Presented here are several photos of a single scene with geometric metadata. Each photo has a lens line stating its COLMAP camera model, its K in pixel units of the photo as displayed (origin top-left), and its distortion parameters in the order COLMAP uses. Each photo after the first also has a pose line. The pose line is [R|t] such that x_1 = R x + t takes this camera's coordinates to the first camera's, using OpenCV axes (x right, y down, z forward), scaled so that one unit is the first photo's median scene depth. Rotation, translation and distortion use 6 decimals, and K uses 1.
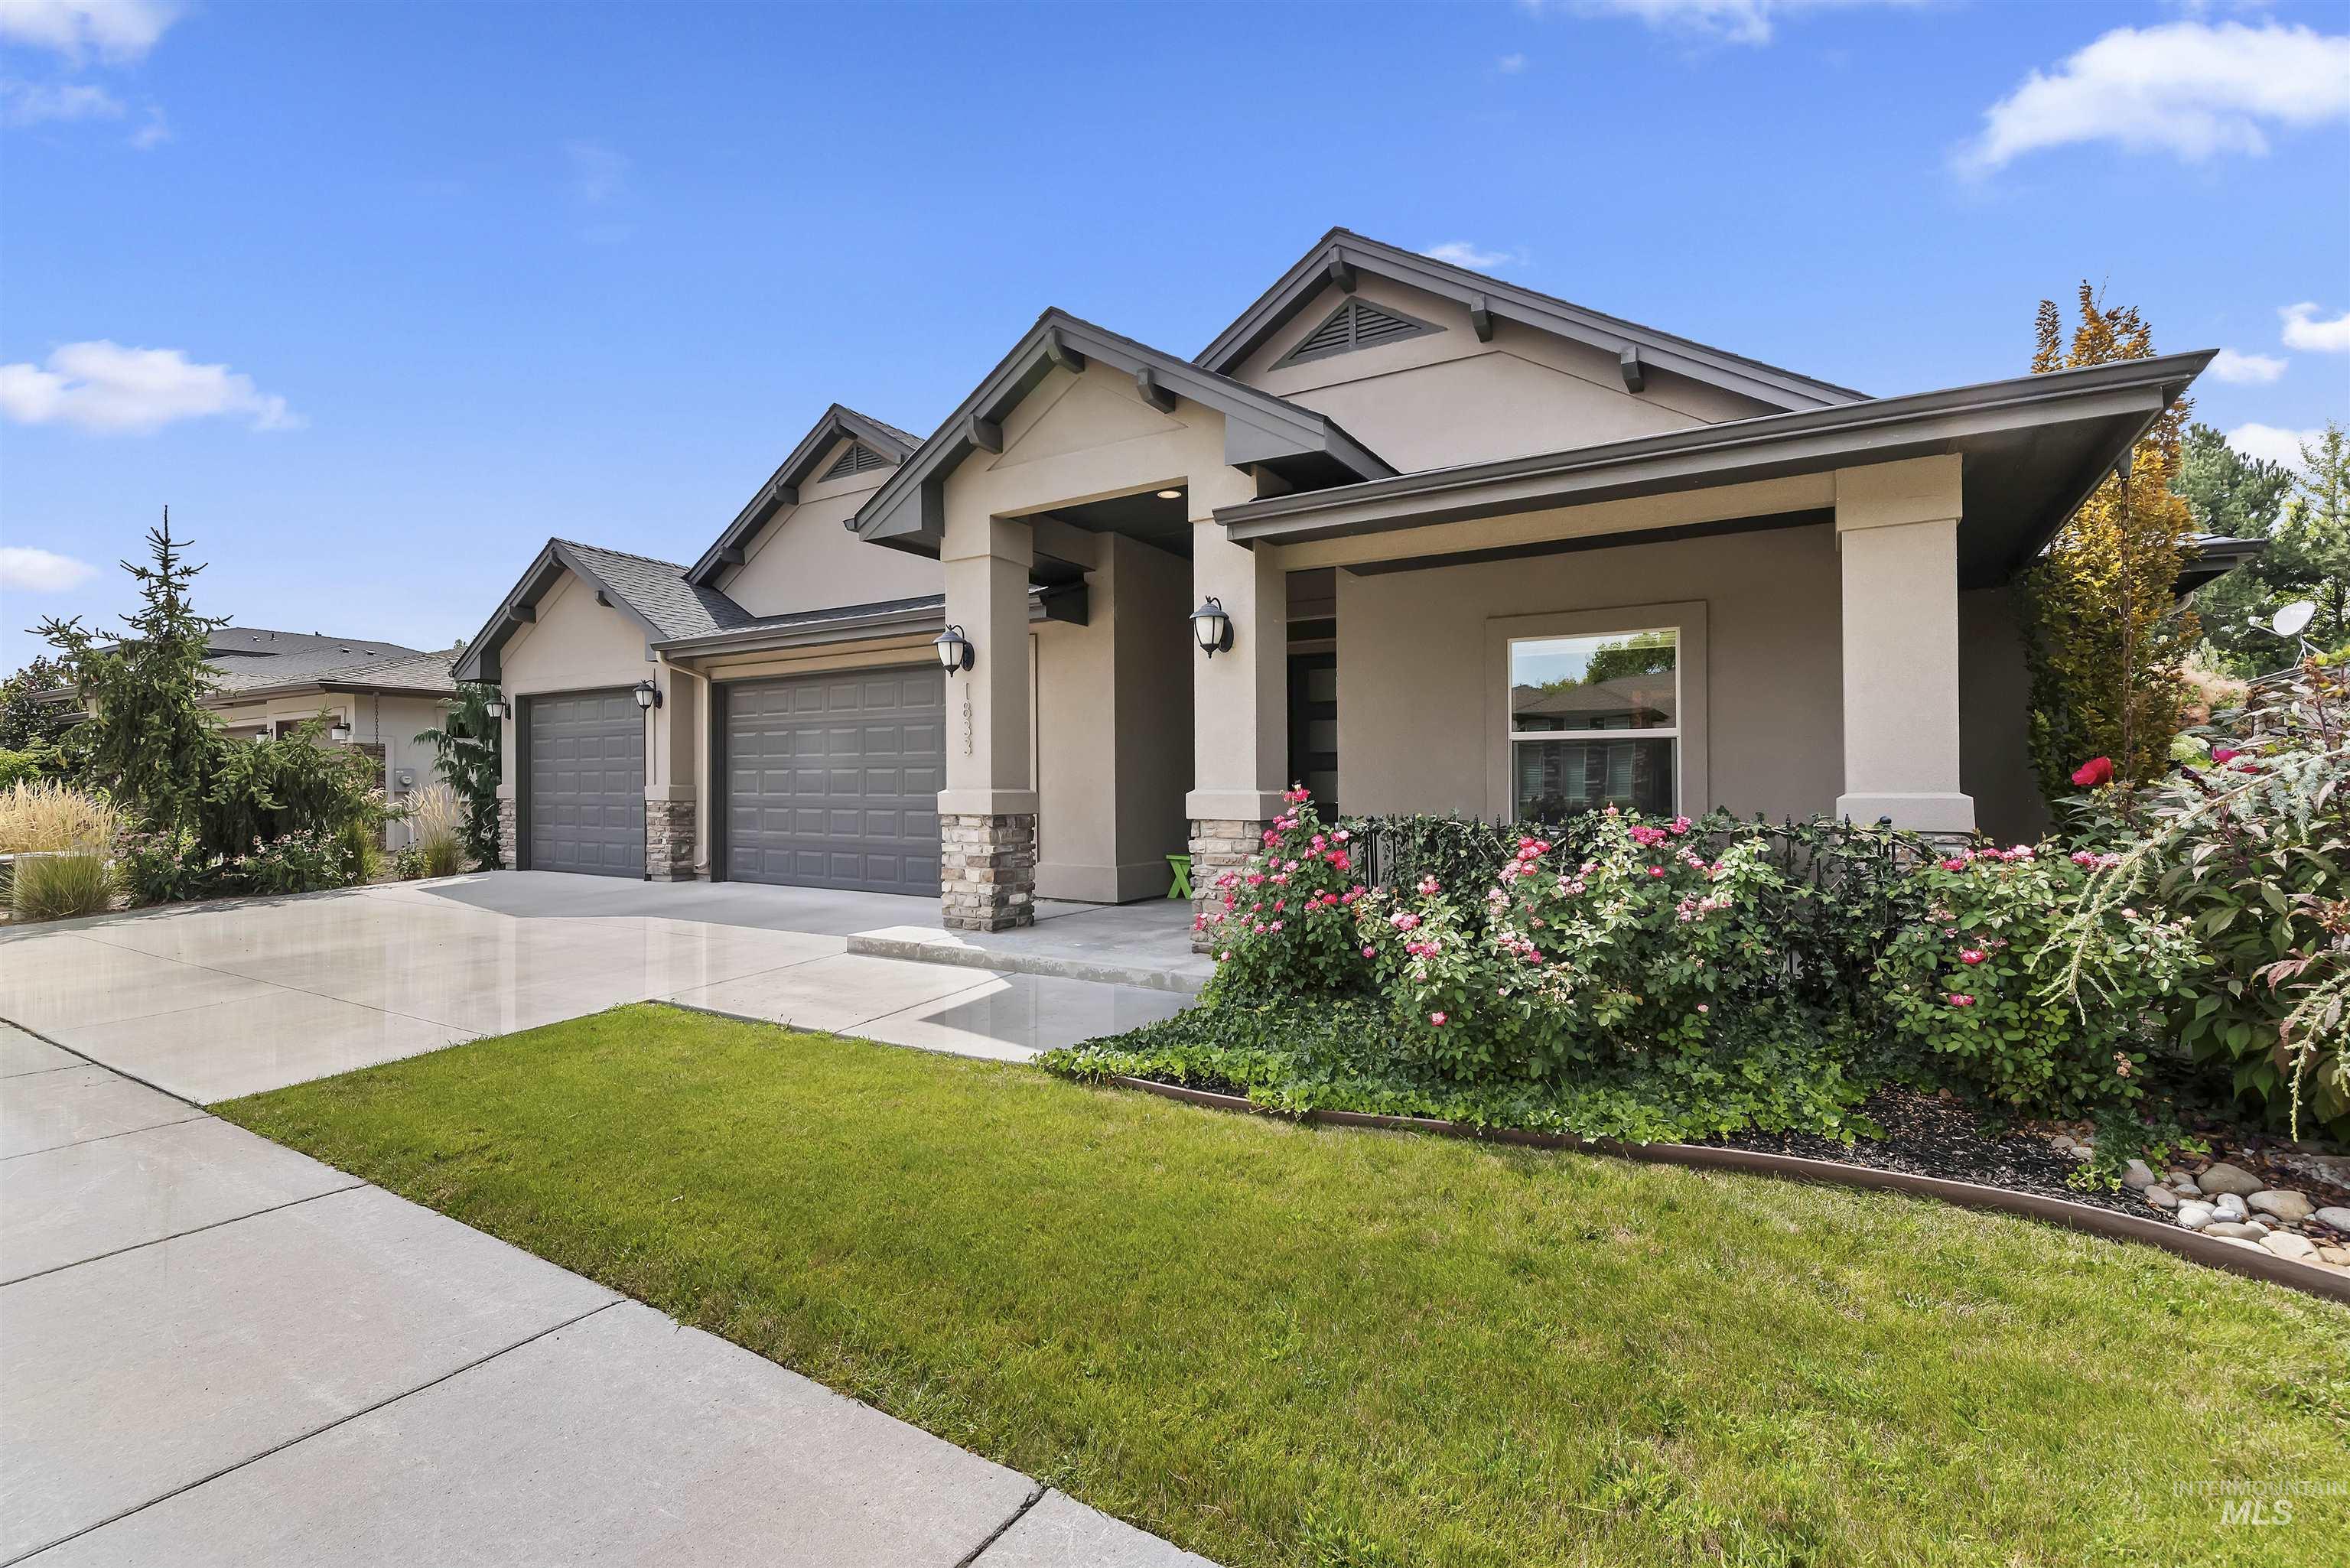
lens RADIAL K [[1031.8, 0, 1183.0], [0, 1031.8, 786.9], [0, 0, 1]] dist [-0.000888, 0.000545]
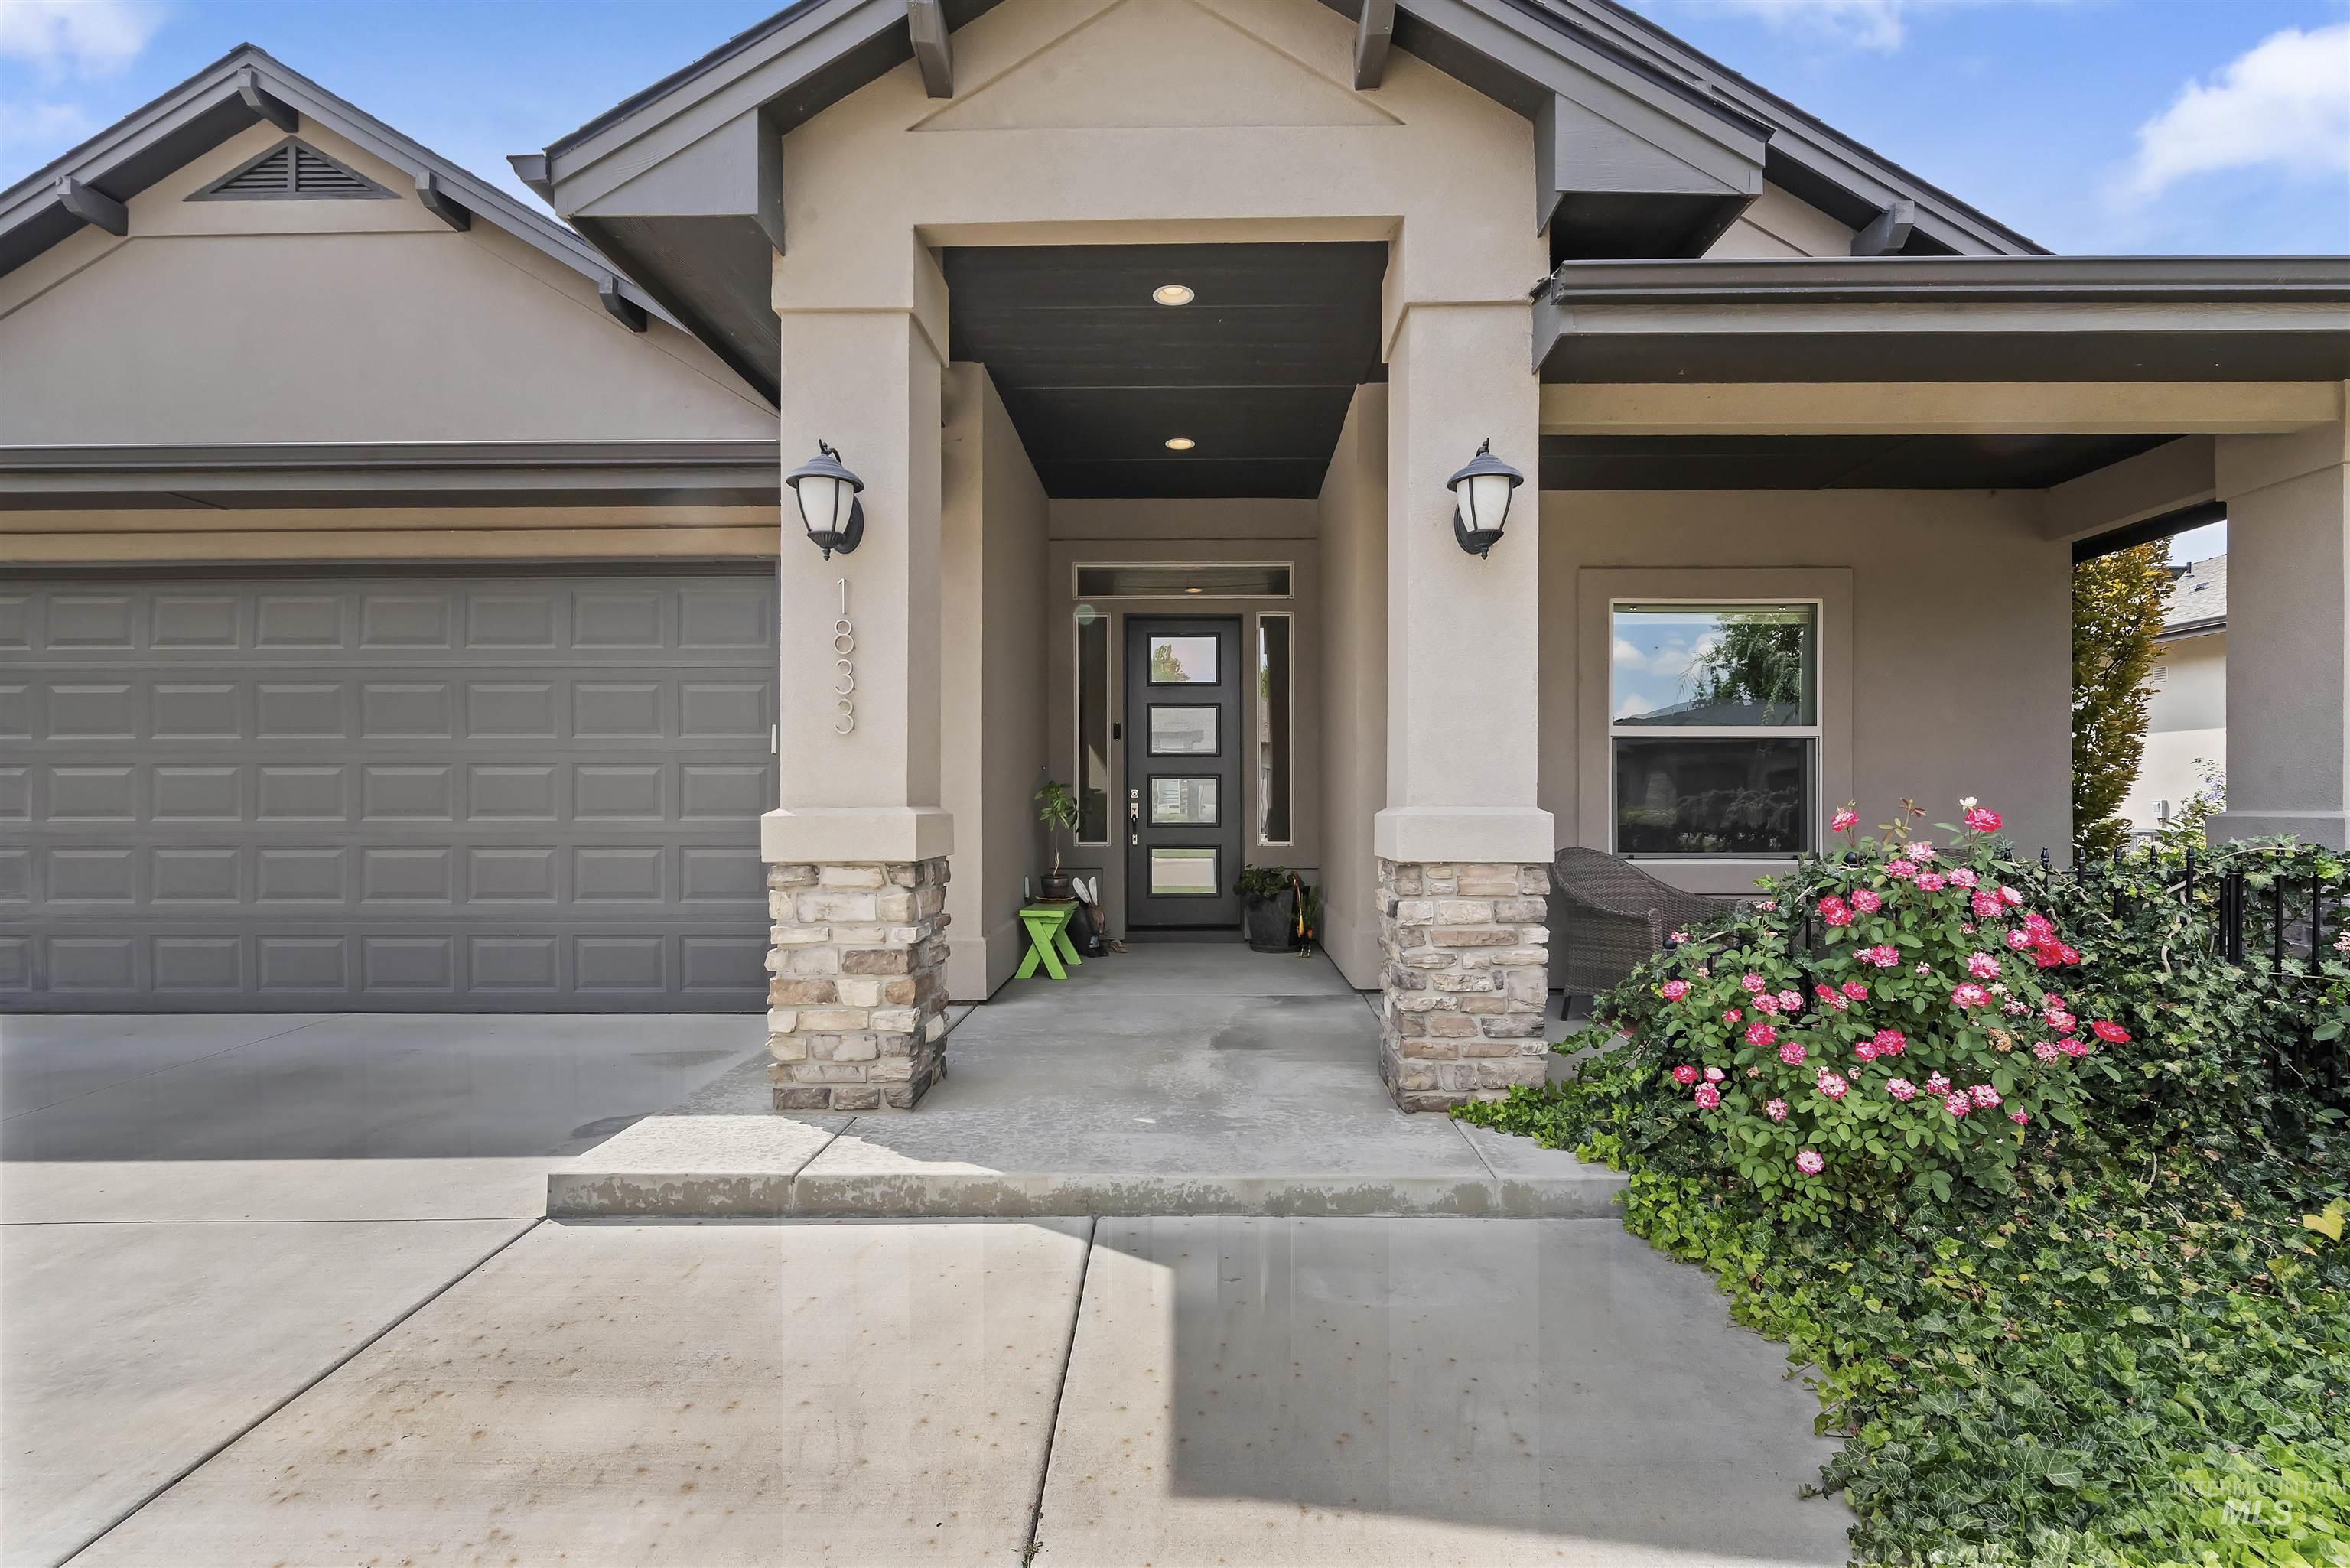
lens RADIAL K [[1031.8, 0, 1196.5], [0, 1031.8, 798.4], [0, 0, 1]] dist [-0.000888, 0.000545]
pose [[0.858432, 0.000090, 0.512927, -0.312128], [0.001694, 0.999994, -0.003009, -0.000353], [-0.512924, 0.003452, 0.858427, 0.521116]]
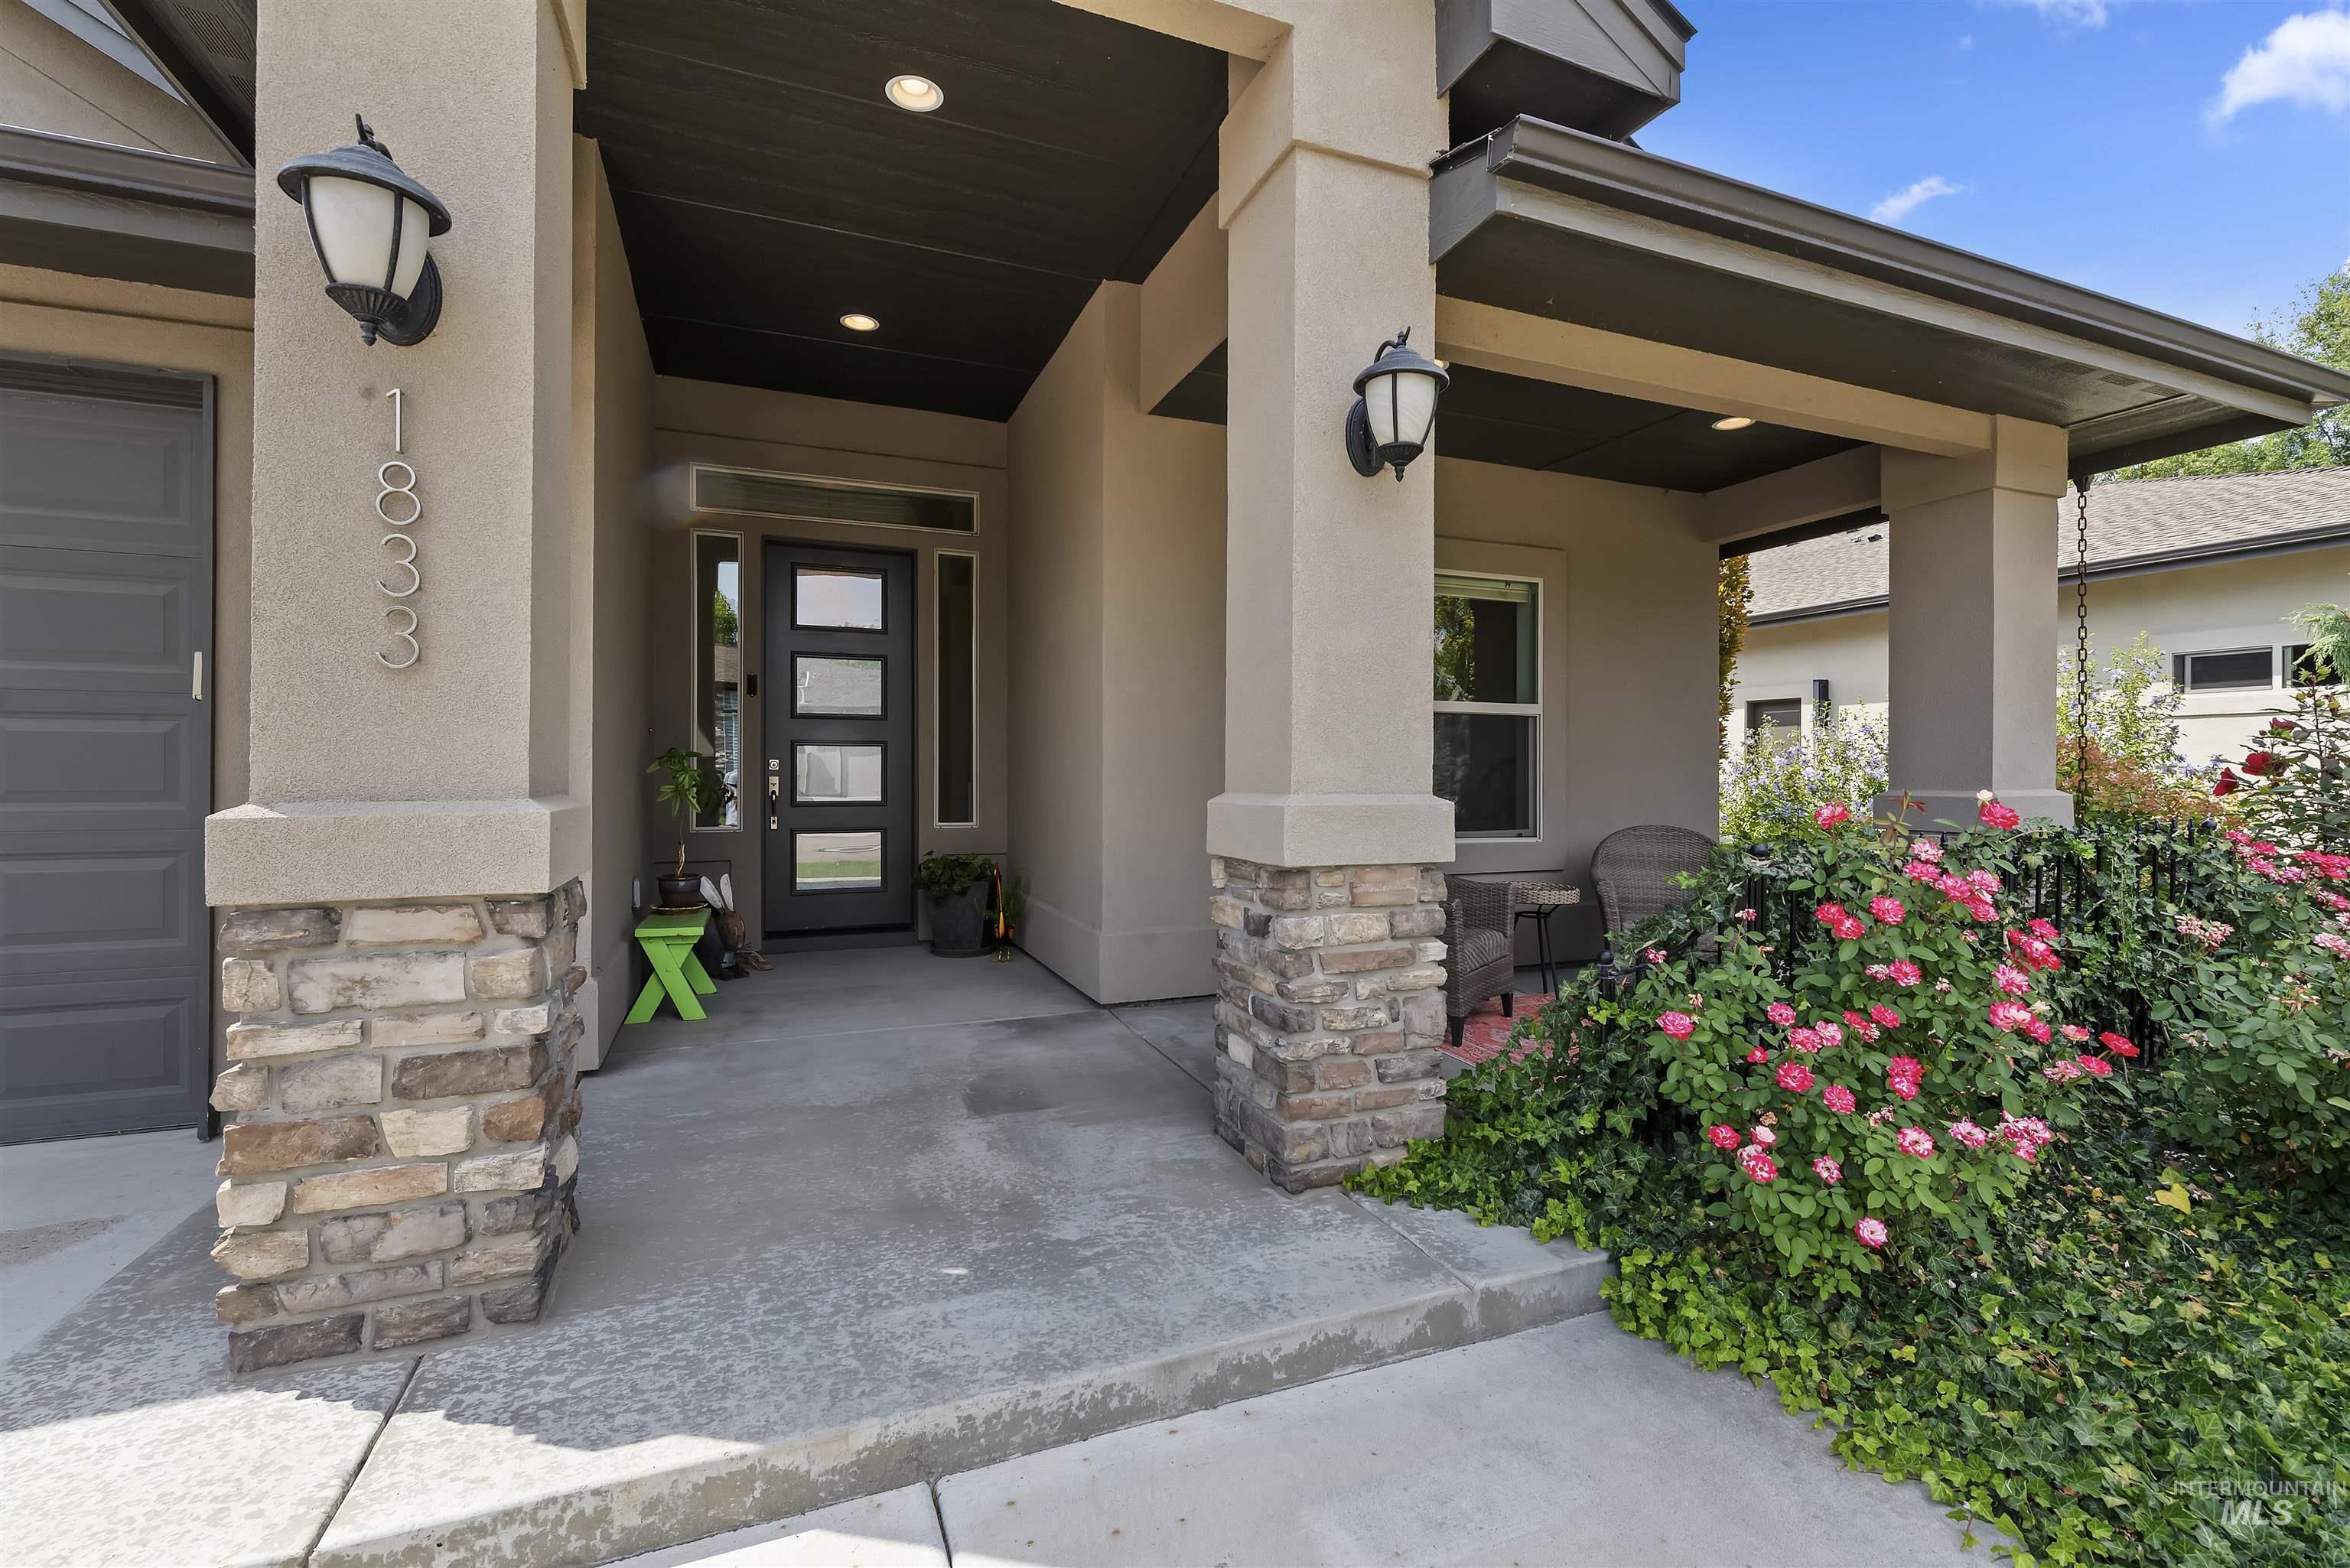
lens RADIAL K [[1031.8, 0, 1192.9], [0, 1031.8, 764.3], [0, 0, 1]] dist [-0.000888, 0.000545]
pose [[0.587476, 0.004523, 0.809229, -0.301818], [-0.003389, 0.999989, -0.003128, -0.007071], [-0.809235, -0.000905, 0.587485, 0.690281]]
